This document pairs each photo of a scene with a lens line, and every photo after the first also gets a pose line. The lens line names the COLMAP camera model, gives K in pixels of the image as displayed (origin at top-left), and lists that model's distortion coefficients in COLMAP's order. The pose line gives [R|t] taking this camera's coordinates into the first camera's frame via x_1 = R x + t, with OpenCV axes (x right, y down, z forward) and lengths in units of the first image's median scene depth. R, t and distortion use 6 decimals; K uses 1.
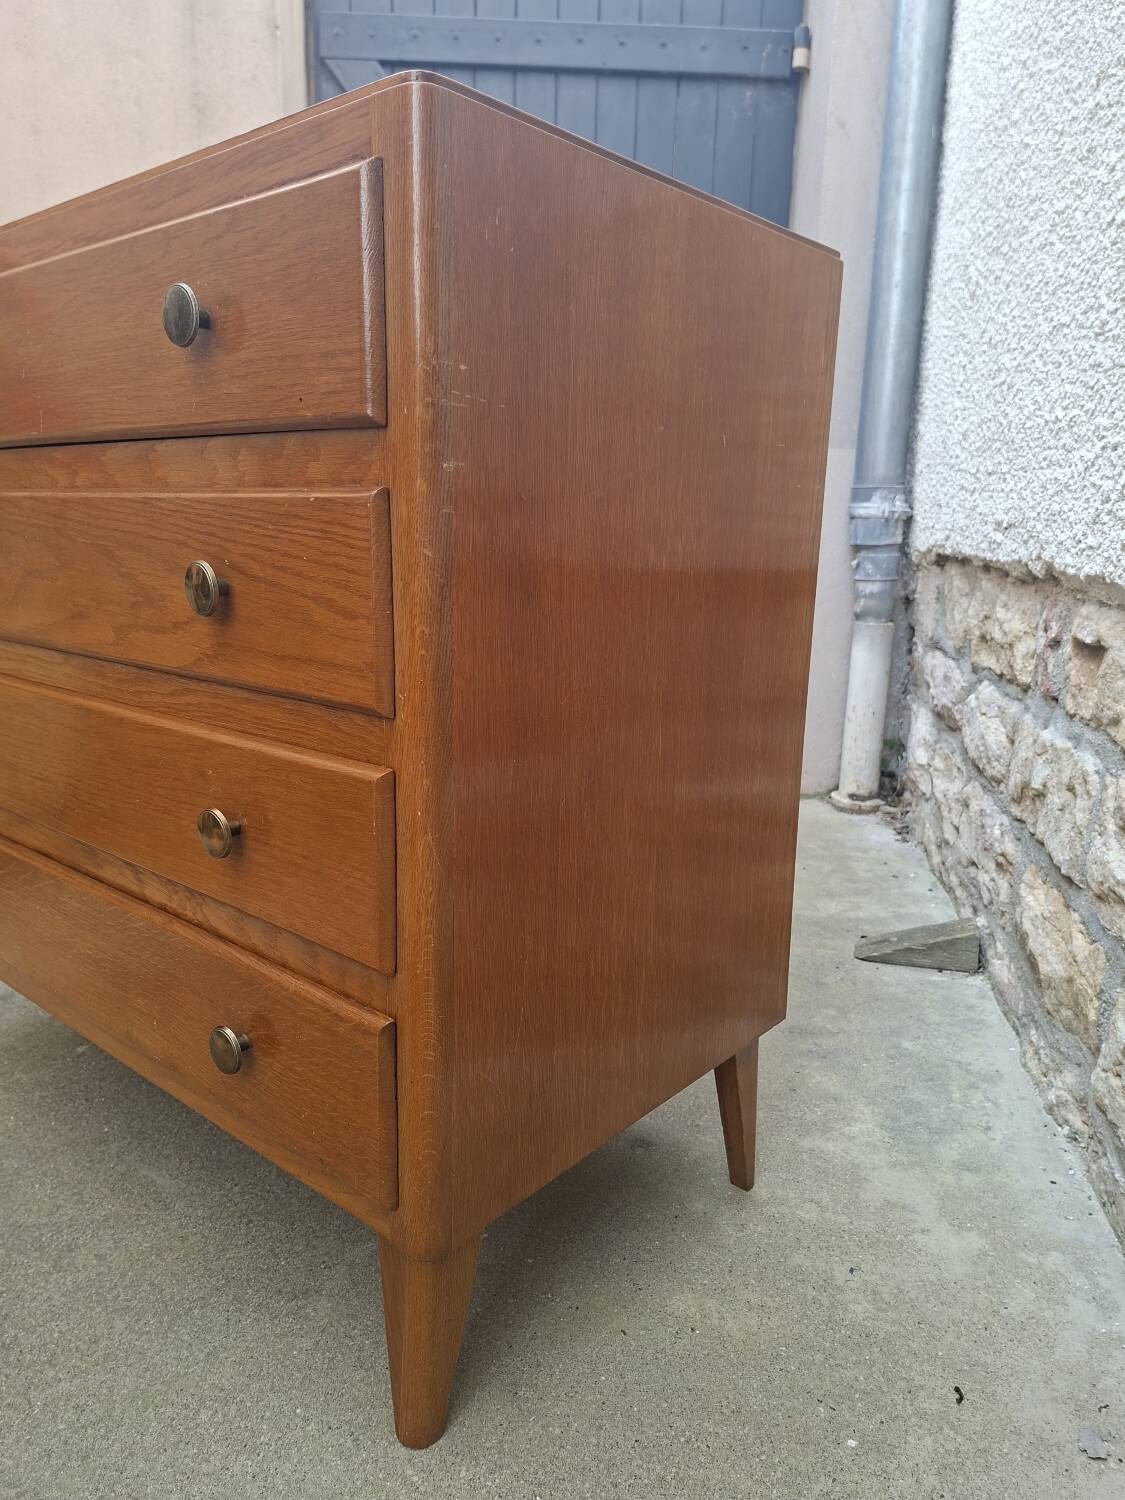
lens RADIAL K [[1037.4, 0, 553.4], [0, 1037.4, 768.2], [0, 0, 1]] dist [0.059070, -0.057770]
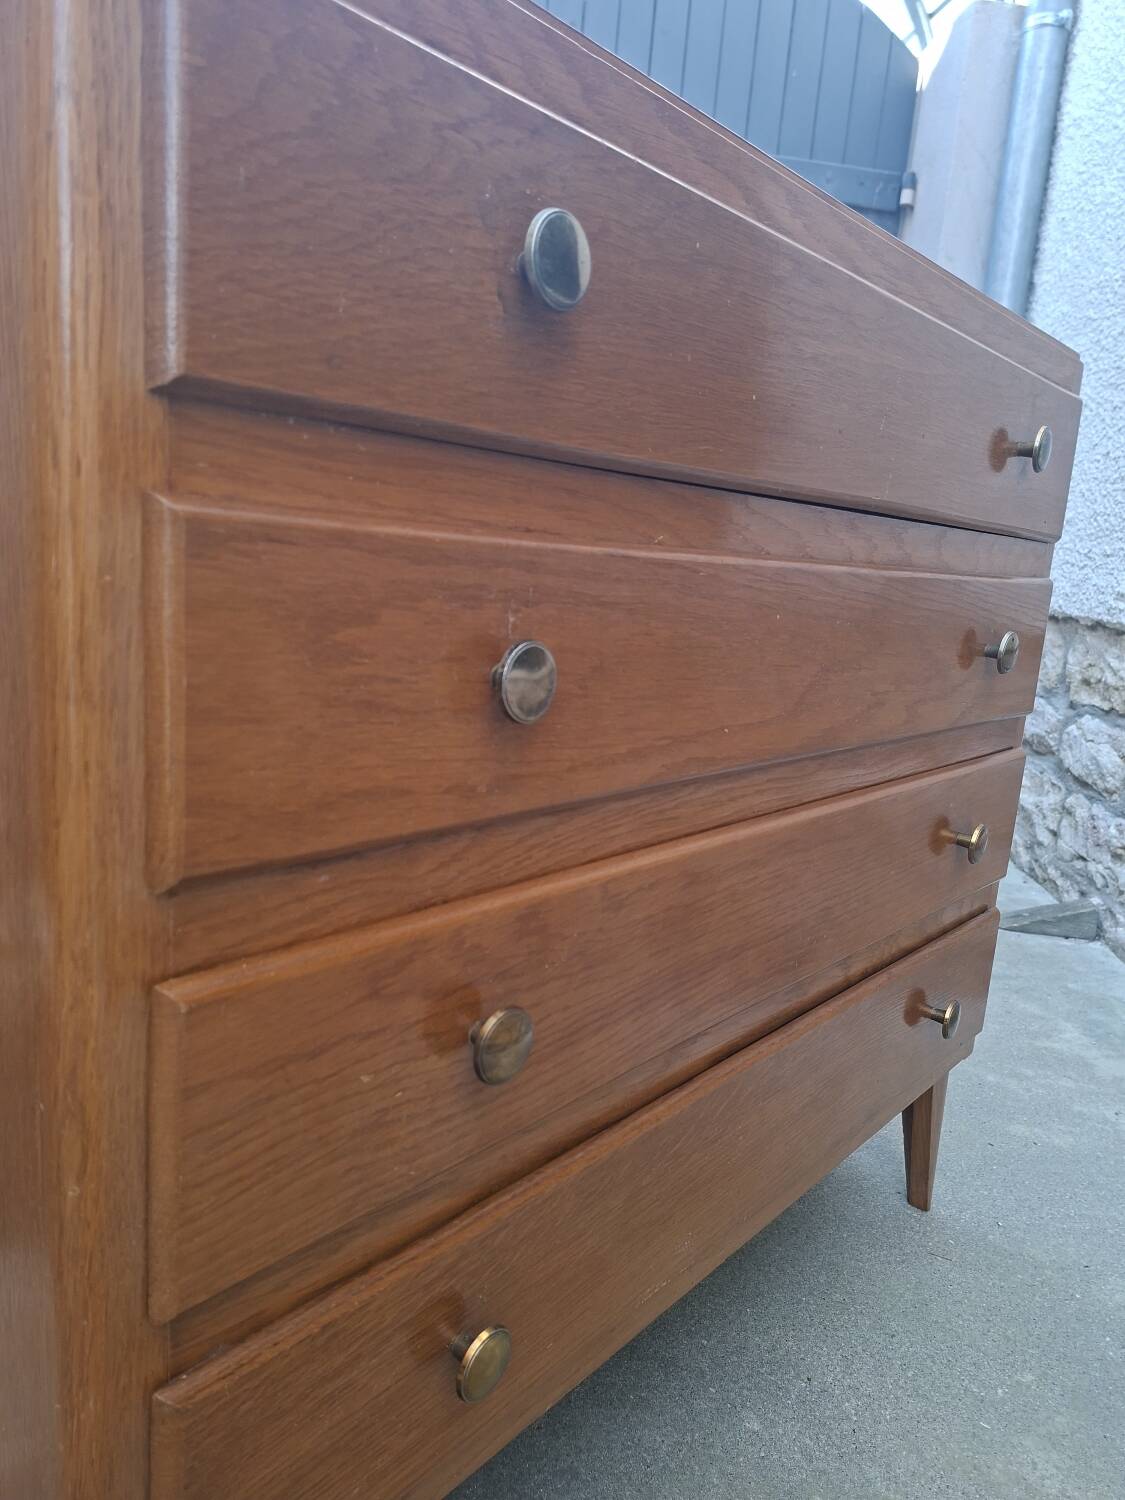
lens RADIAL K [[1037.4, 0, 561.4], [0, 1037.4, 767.3], [0, 0, 1]] dist [0.059070, -0.057770]
pose [[0.994375, 0.038750, 0.098570, -0.408577], [-0.036322, 0.998994, -0.026309, 0.043353], [-0.099491, 0.022581, 0.994782, -0.239590]]
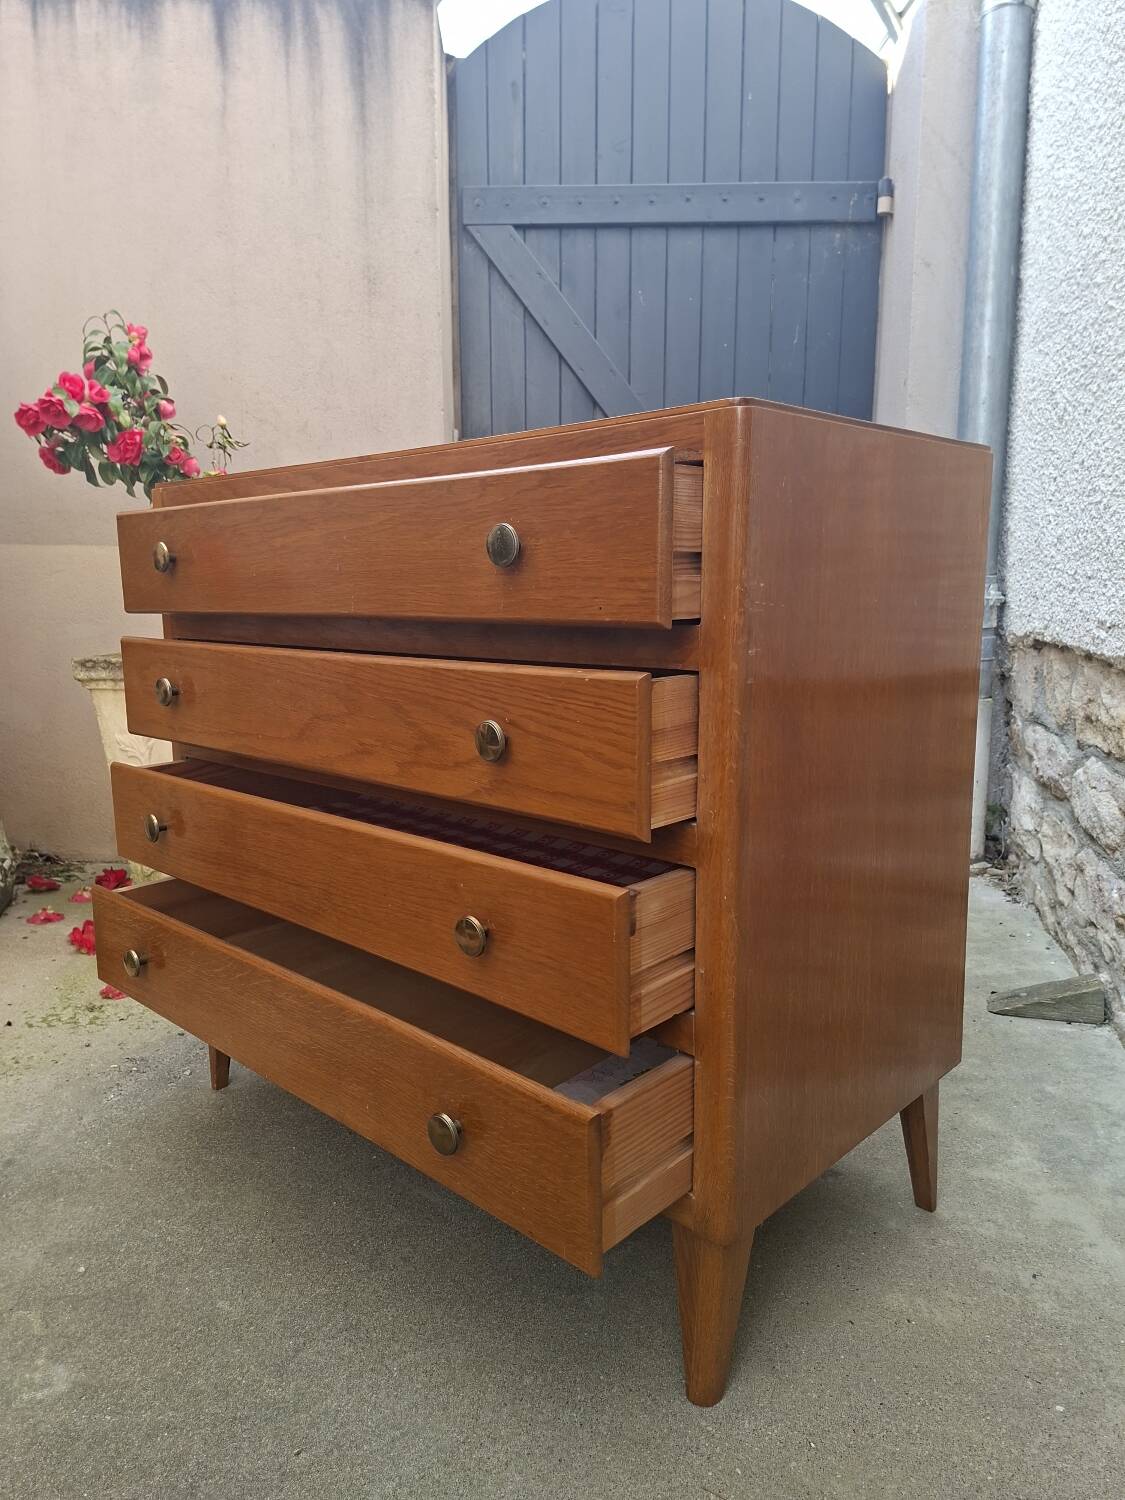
lens RADIAL K [[1037.4, 0, 554.0], [0, 1037.4, 746.4], [0, 0, 1]] dist [0.059070, -0.057770]
pose [[0.998562, -0.018919, -0.050166, -0.119339], [0.015127, 0.997074, -0.074936, -0.023751], [0.051436, 0.074069, 0.995926, -0.162777]]
